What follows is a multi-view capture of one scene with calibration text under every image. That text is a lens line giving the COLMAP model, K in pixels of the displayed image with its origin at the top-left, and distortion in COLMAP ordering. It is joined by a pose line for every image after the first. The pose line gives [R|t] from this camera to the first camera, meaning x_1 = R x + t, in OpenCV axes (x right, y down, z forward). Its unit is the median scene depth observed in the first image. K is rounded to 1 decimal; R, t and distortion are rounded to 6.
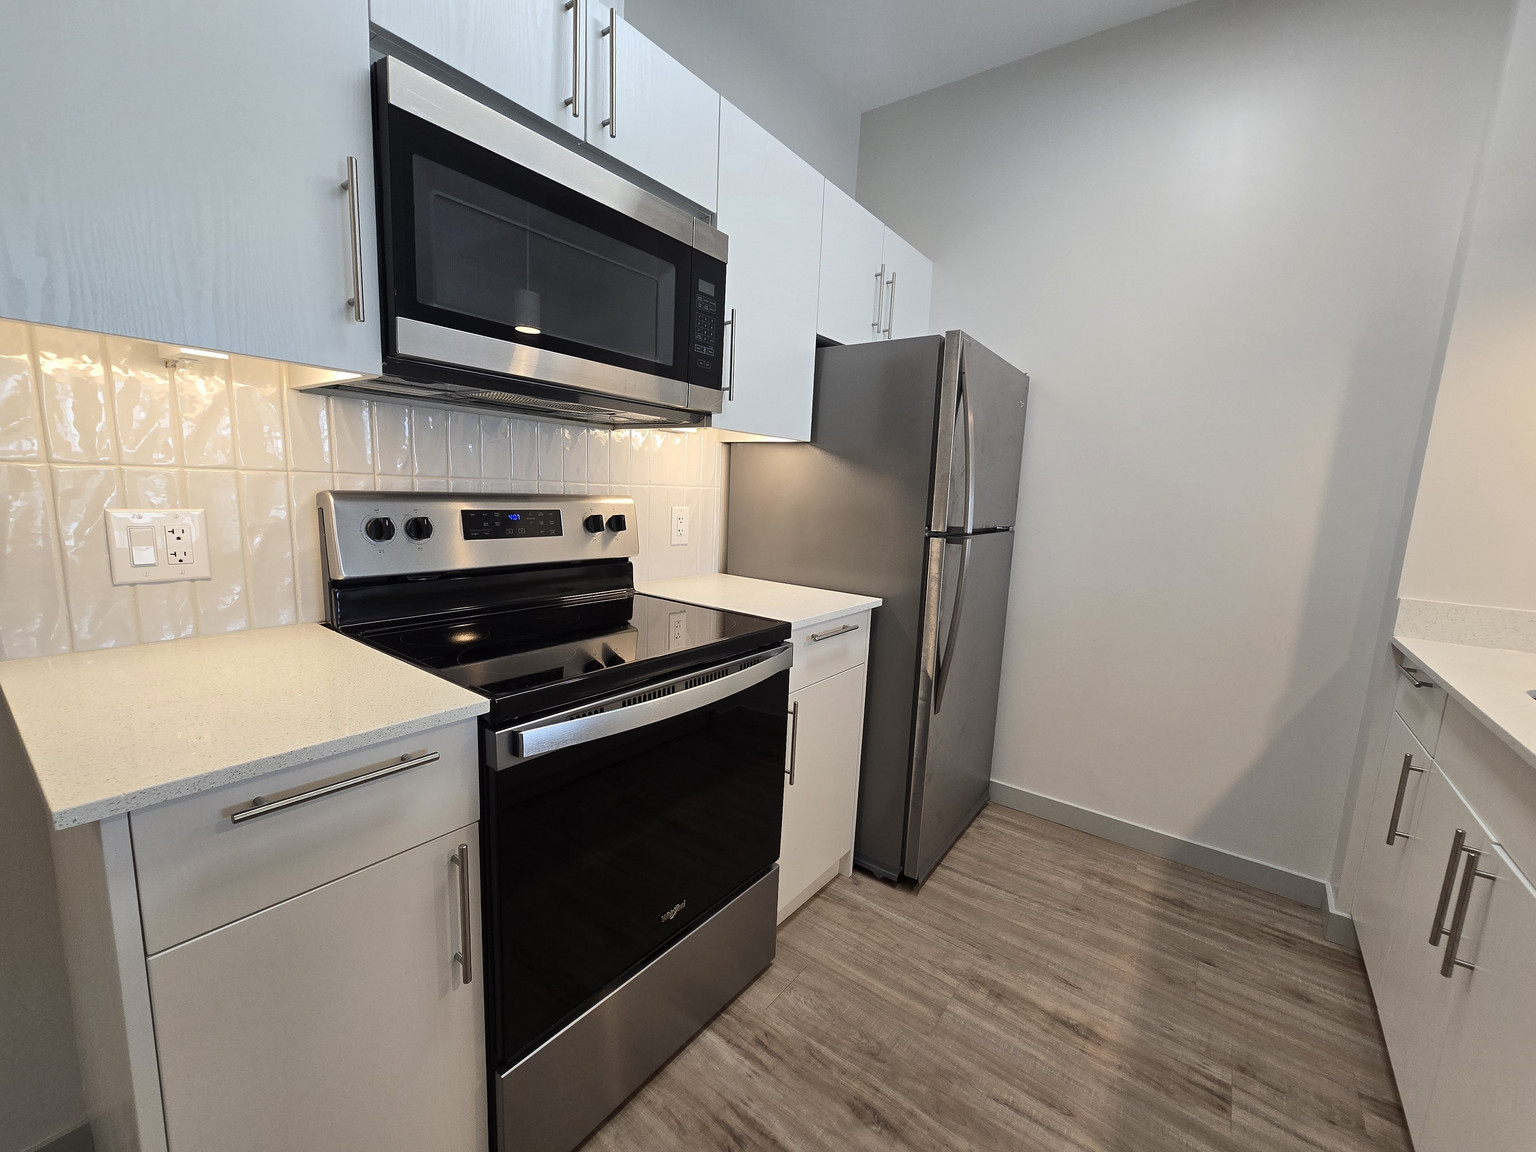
lens RADIAL K [[631.9, 0, 767.6], [0, 631.9, 586.7], [0, 0, 1]] dist [-0.001834, 0.000037]
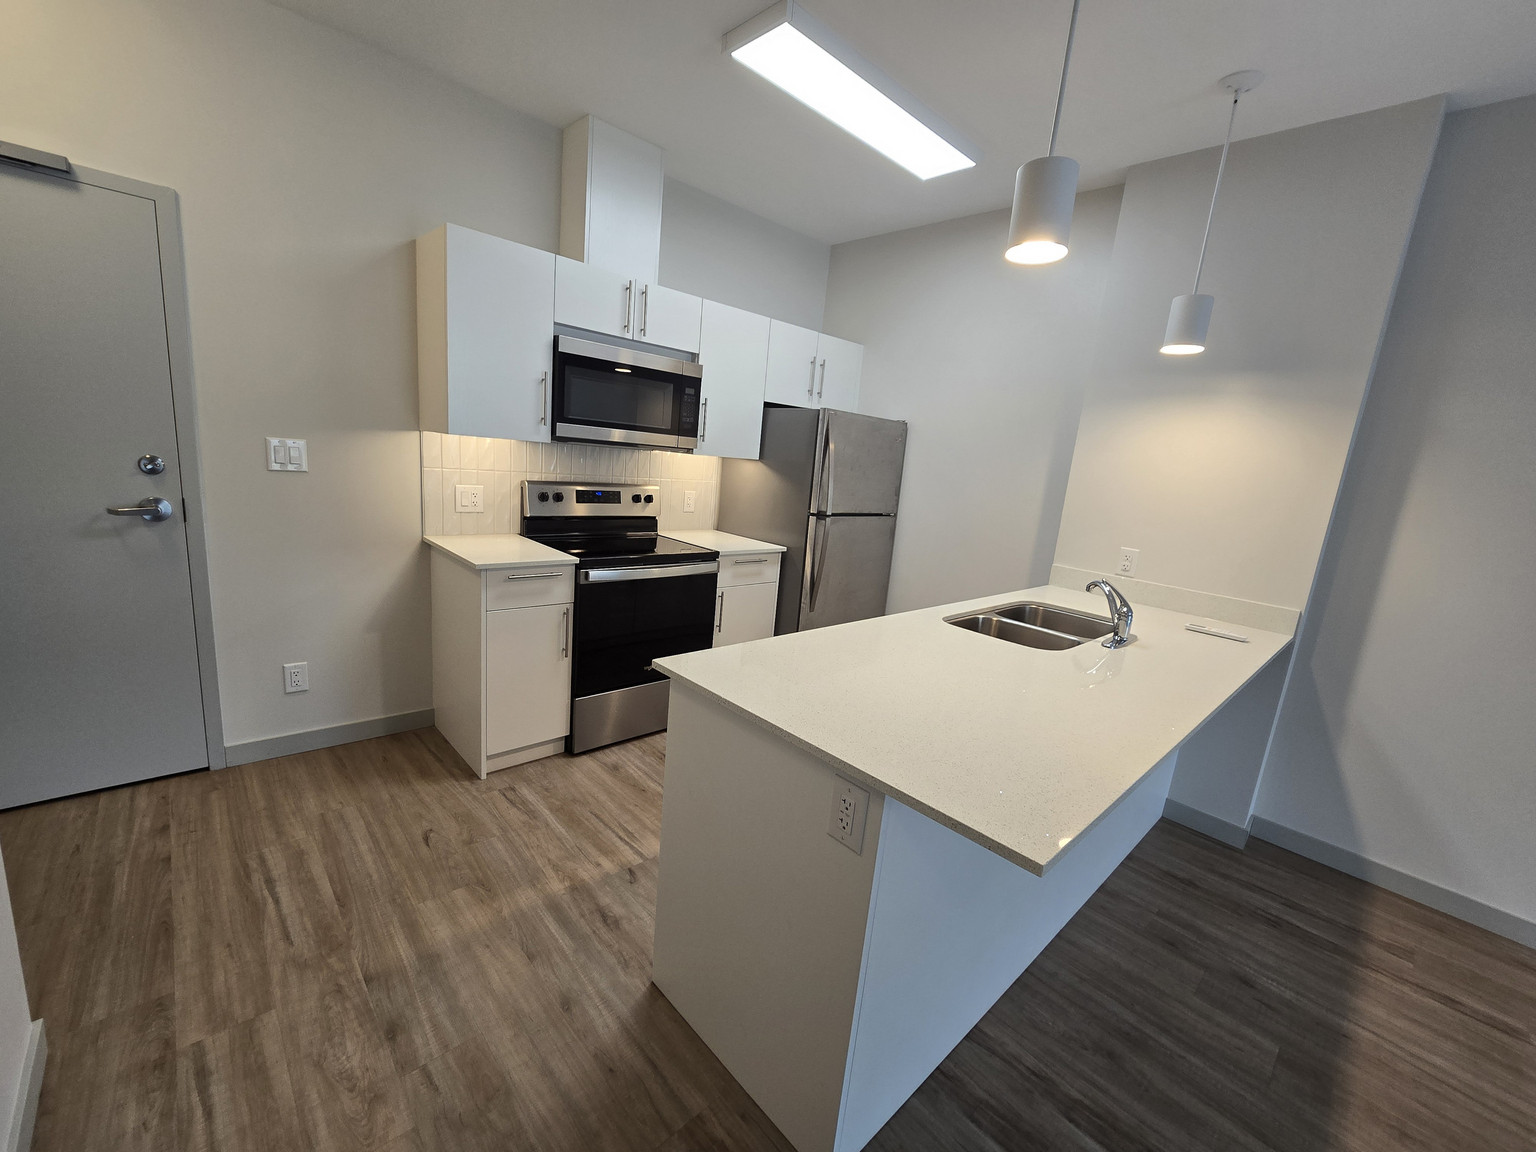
lens RADIAL K [[631.9, 0, 767.6], [0, 631.9, 586.7], [0, 0, 1]] dist [-0.001834, 0.000037]
pose [[0.983952, 0.079538, -0.159725, 0.520661], [-0.073024, 0.996257, 0.046255, 0.062605], [0.162806, -0.033849, 0.986077, -1.016017]]
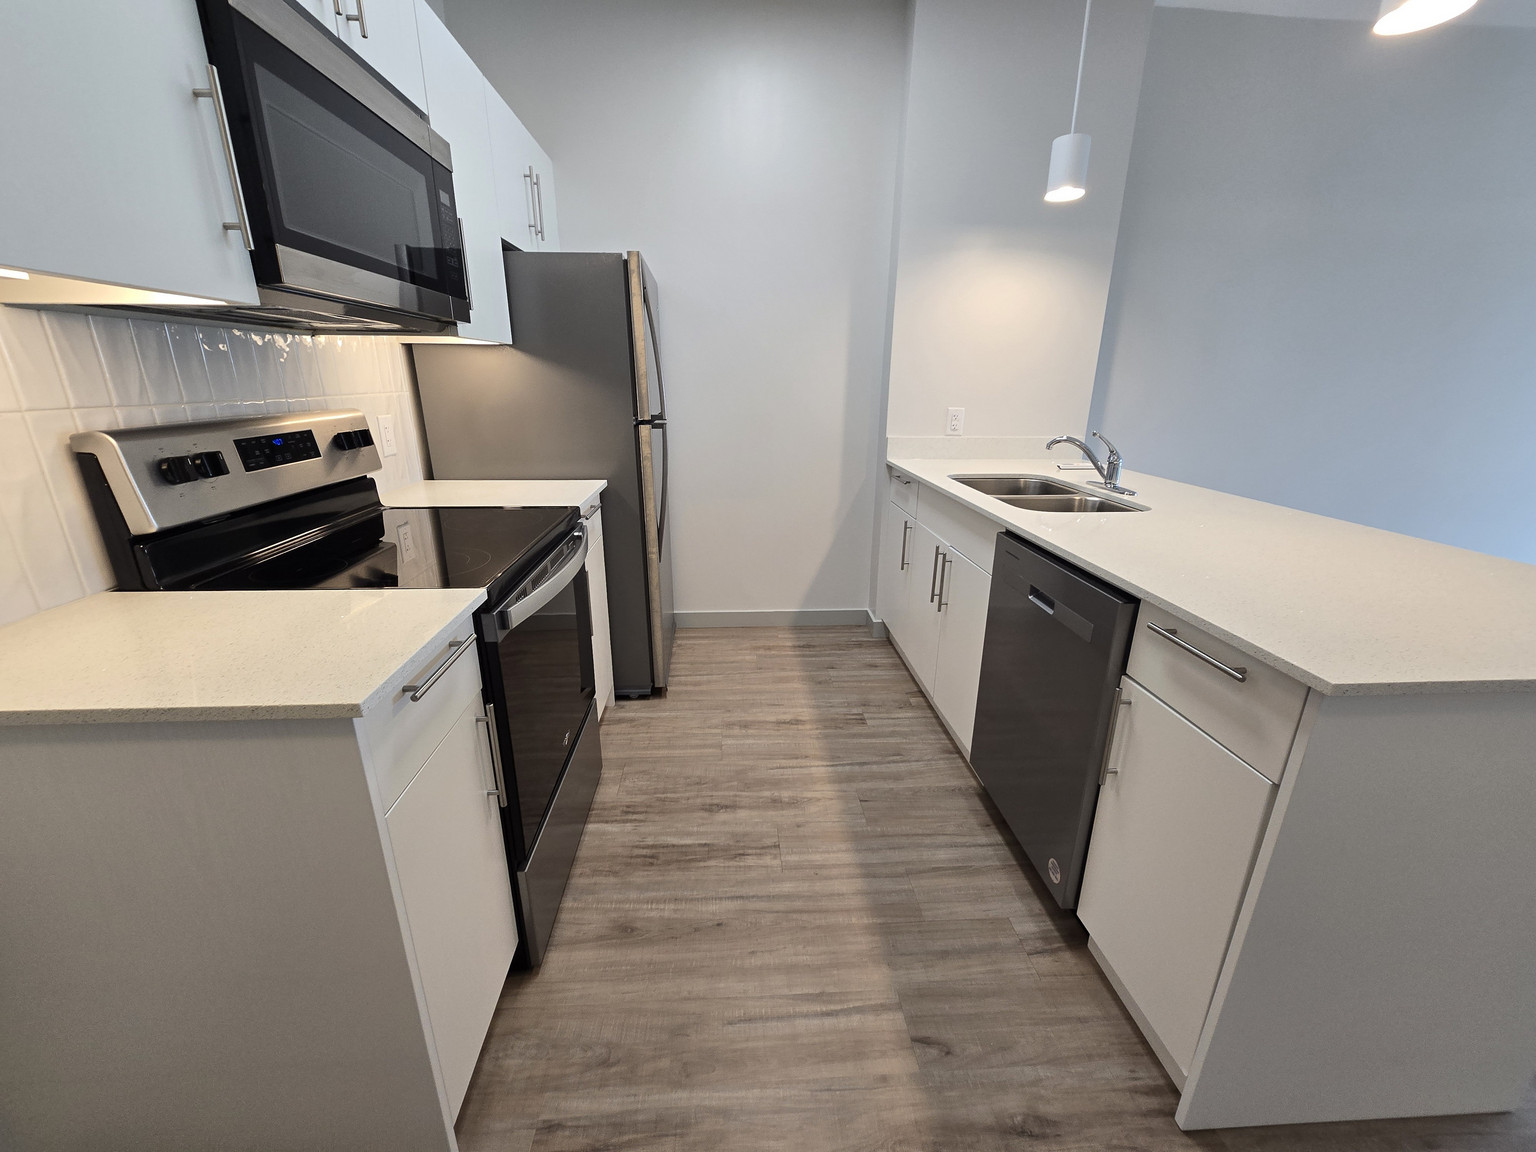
lens RADIAL K [[631.9, 0, 767.6], [0, 631.9, 586.7], [0, 0, 1]] dist [-0.001834, 0.000037]
pose [[0.758598, -0.242242, 0.604853, -0.446972], [0.129076, 0.965792, 0.224913, -0.019465], [-0.638645, -0.092547, 0.763916, -0.180985]]
